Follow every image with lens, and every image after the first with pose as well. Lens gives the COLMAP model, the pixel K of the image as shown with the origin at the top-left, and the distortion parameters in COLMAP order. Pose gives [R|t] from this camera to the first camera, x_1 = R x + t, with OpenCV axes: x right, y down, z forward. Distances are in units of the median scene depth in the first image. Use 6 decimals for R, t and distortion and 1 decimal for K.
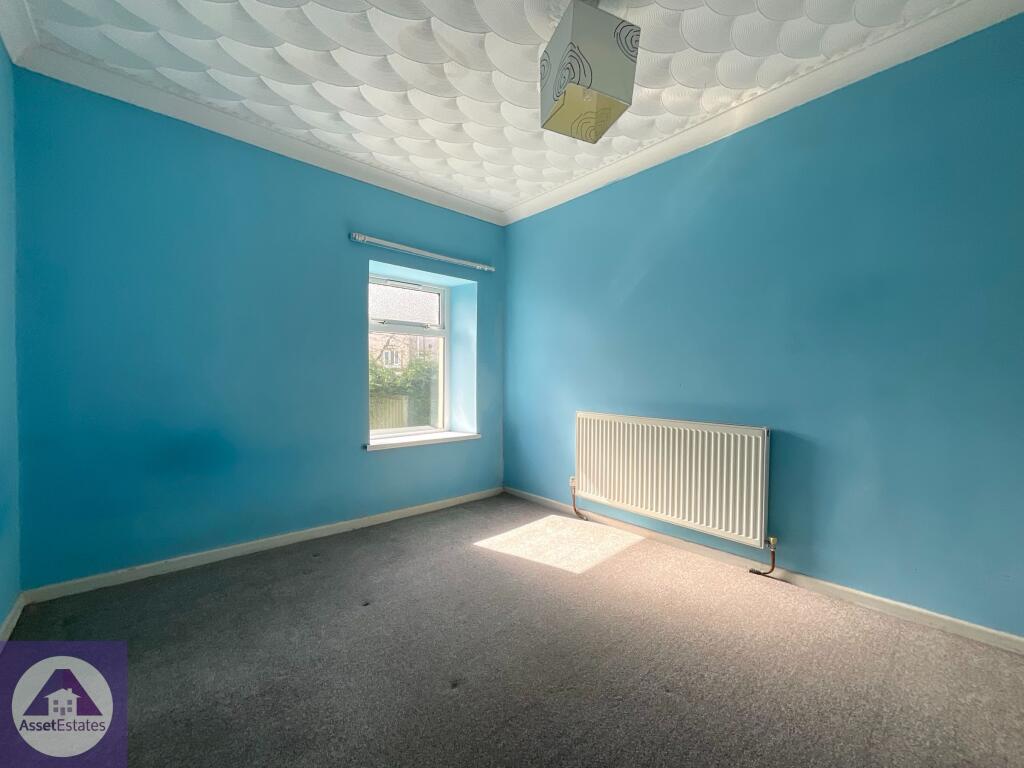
lens RADIAL K [[418.5, 0, 509.8], [0, 418.5, 386.2], [0, 0, 1]] dist [0.018207, -0.000140]
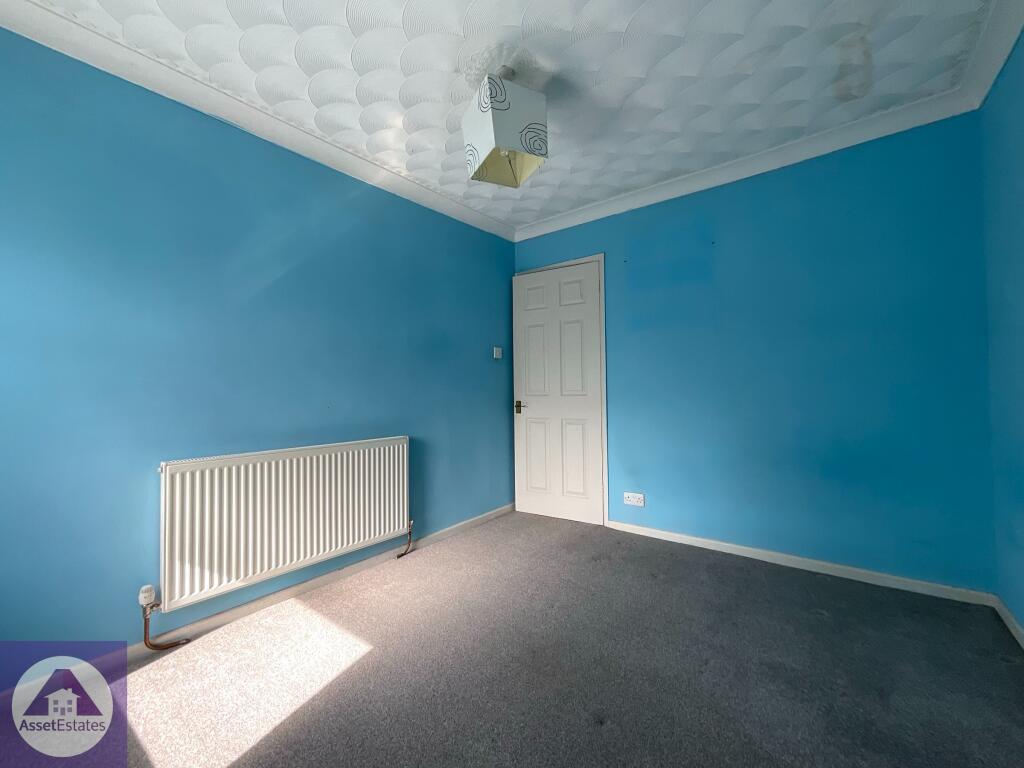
lens RADIAL K [[418.5, 0, 509.8], [0, 418.5, 386.2], [0, 0, 1]] dist [0.018207, -0.000140]
pose [[-0.171579, 0.013576, 0.985077, -0.631684], [0.035296, 0.999348, -0.007624, -0.028706], [-0.984538, 0.033461, -0.171946, 0.819018]]
